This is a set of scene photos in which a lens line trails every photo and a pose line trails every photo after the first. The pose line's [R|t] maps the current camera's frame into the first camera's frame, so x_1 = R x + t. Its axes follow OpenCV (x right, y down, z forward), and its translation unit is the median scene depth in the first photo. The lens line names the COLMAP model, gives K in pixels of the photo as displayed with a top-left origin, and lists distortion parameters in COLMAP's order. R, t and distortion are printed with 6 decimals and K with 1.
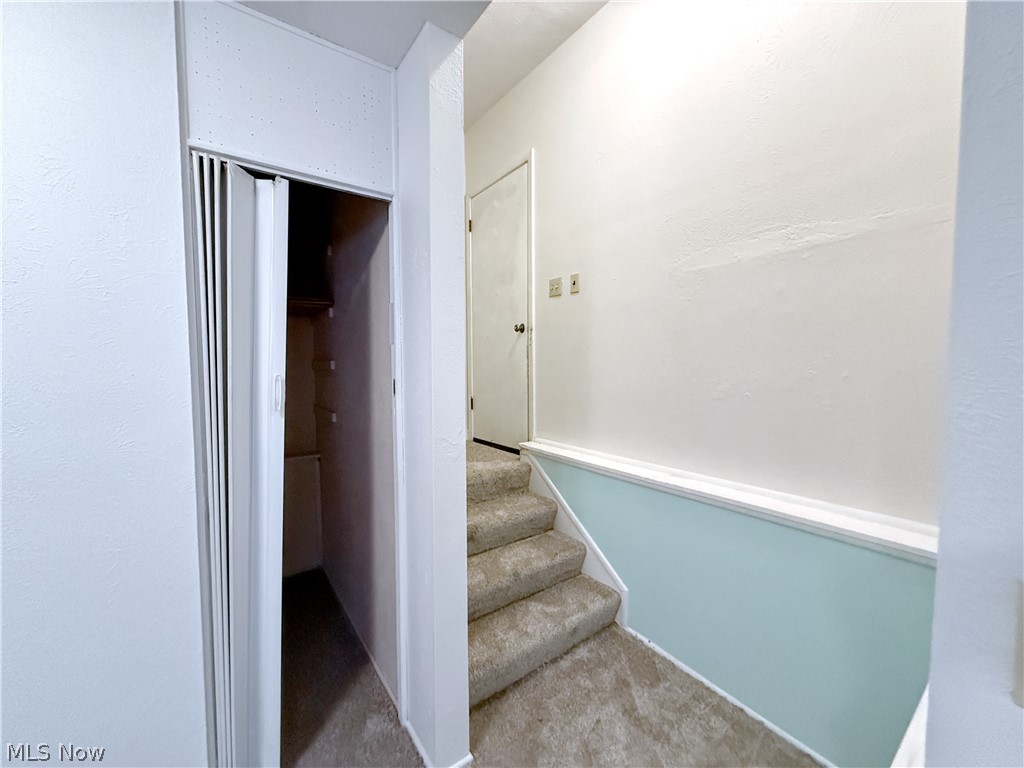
lens RADIAL K [[408.5, 0, 505.1], [0, 408.5, 380.5], [0, 0, 1]] dist [-0.000173, 0.000066]
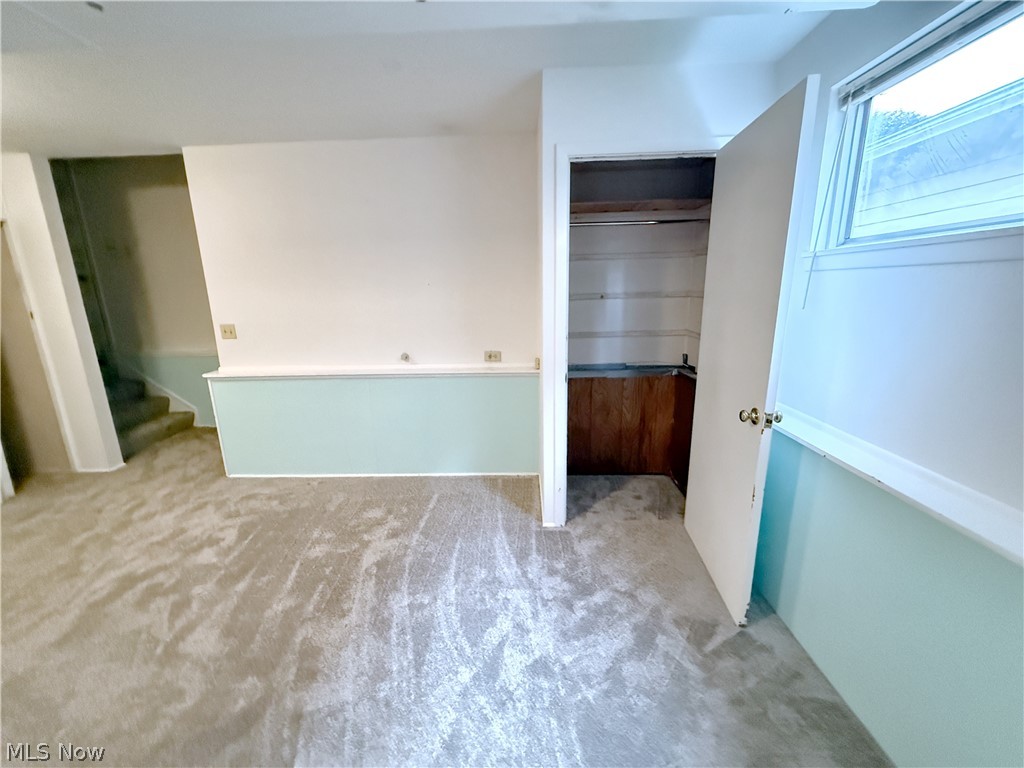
lens RADIAL K [[408.5, 0, 508.7], [0, 408.5, 382.5], [0, 0, 1]] dist [-0.000173, 0.000066]
pose [[0.603093, -0.185379, 0.775830, -0.499331], [0.053756, 0.979854, 0.192343, 0.080799], [-0.795857, -0.074295, 0.600909, -2.260314]]
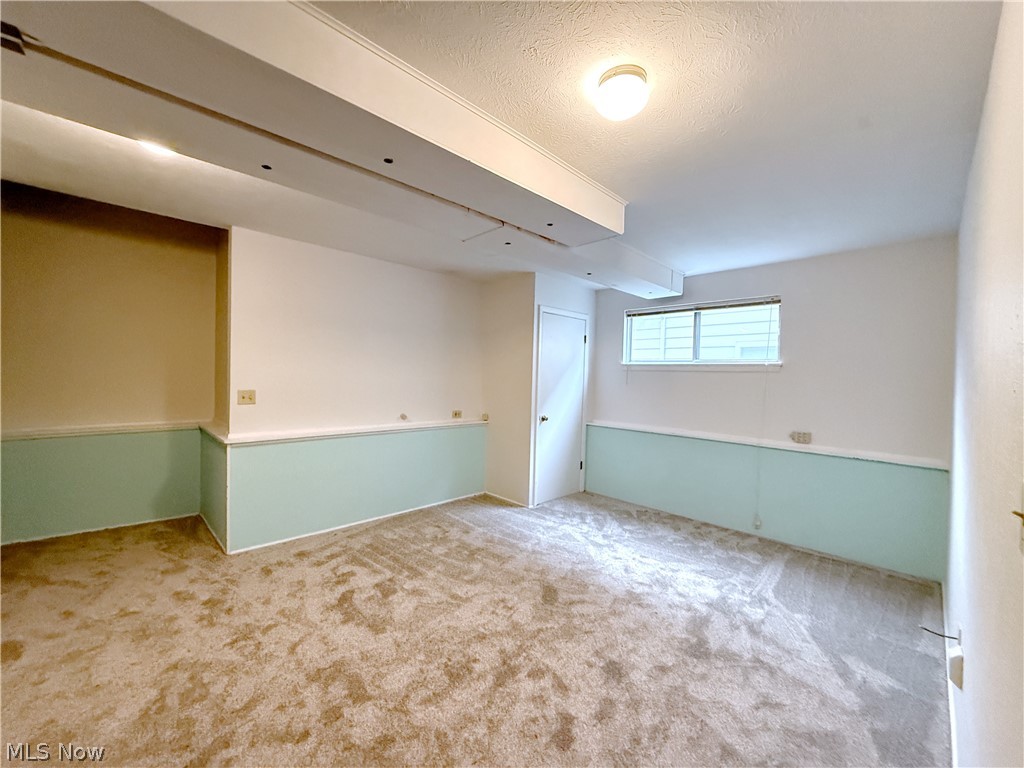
lens RADIAL K [[408.5, 0, 509.9], [0, 408.5, 387.1], [0, 0, 1]] dist [-0.000173, 0.000066]
pose [[-0.161881, -0.021937, 0.986566, -2.013172], [0.020005, 0.999474, 0.025506, 0.071515], [-0.986607, 0.023866, -0.161357, -0.814395]]
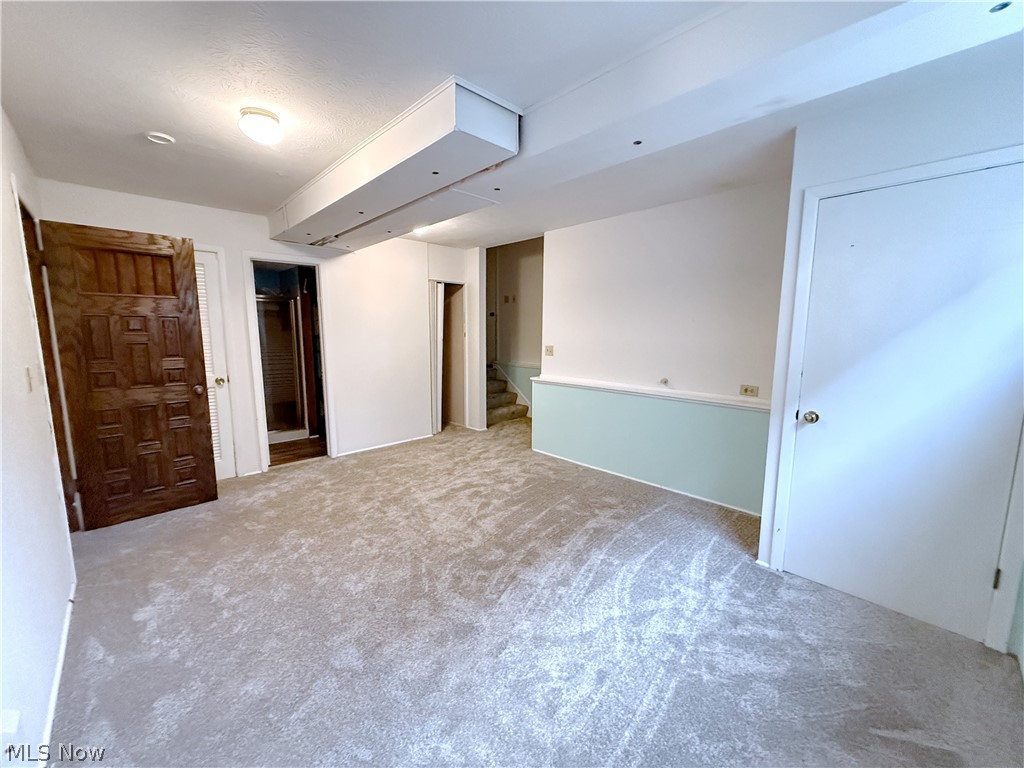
lens RADIAL K [[408.5, 0, 511.0], [0, 408.5, 385.8], [0, 0, 1]] dist [-0.000173, 0.000066]
pose [[0.988183, -0.010369, 0.152930, -0.443210], [-0.004241, 0.995478, 0.094899, 0.126744], [-0.153222, -0.094426, 0.983670, -2.824089]]
